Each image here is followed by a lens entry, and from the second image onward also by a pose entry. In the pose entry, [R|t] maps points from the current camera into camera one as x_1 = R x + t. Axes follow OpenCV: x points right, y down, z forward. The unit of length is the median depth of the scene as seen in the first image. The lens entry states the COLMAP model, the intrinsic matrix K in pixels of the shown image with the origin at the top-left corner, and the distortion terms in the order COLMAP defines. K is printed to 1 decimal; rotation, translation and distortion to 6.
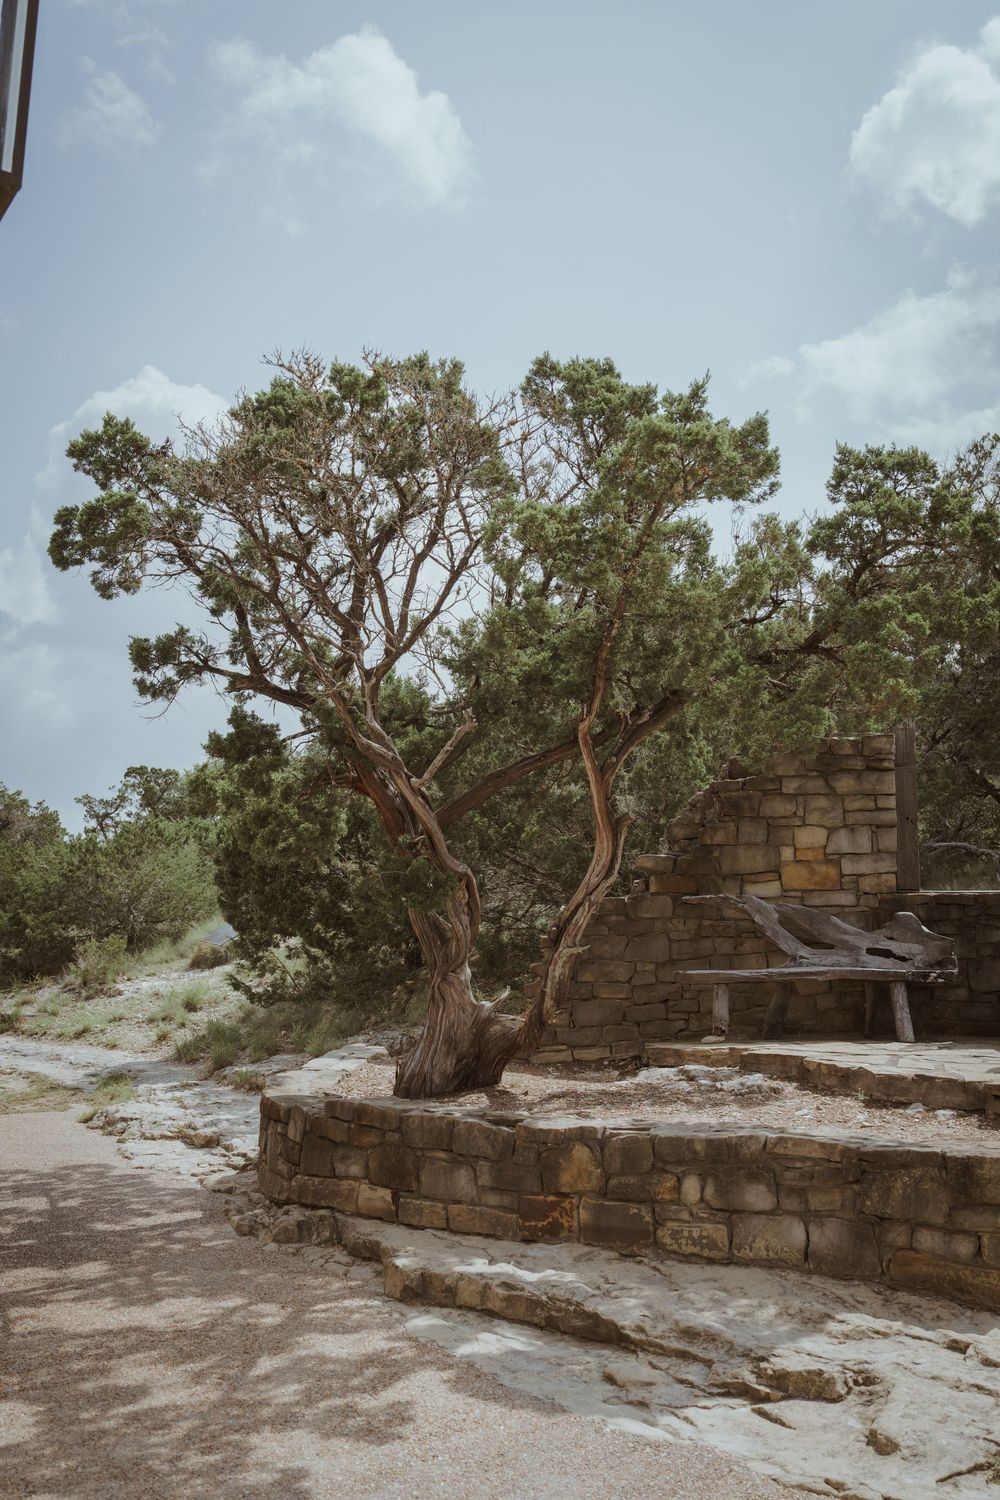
lens RADIAL K [[1463.1, 0, 500.3], [0, 1463.1, 749.8], [0, 0, 1]] dist [0.009967, 0.000000]
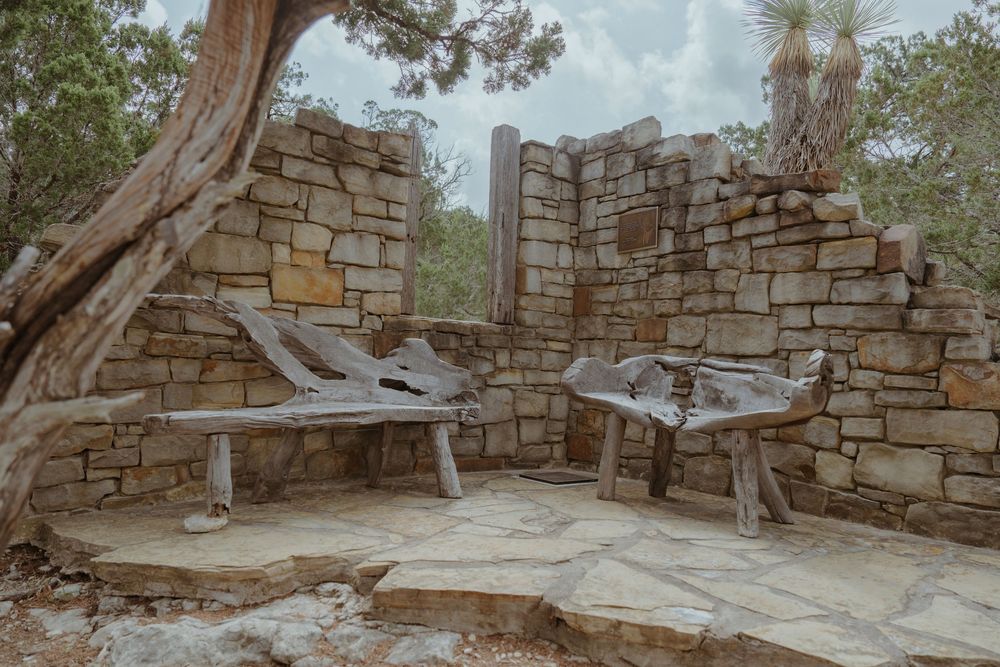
lens RADIAL K [[678.3, 0, 500.7], [0, 678.3, 335.0], [0, 0, 1]] dist [-0.008014, -0.001878]
pose [[0.653051, 0.062677, 0.754716, 0.004773], [-0.137589, 0.989804, 0.036855, 0.085145], [-0.744710, -0.127909, 0.655016, 0.682740]]
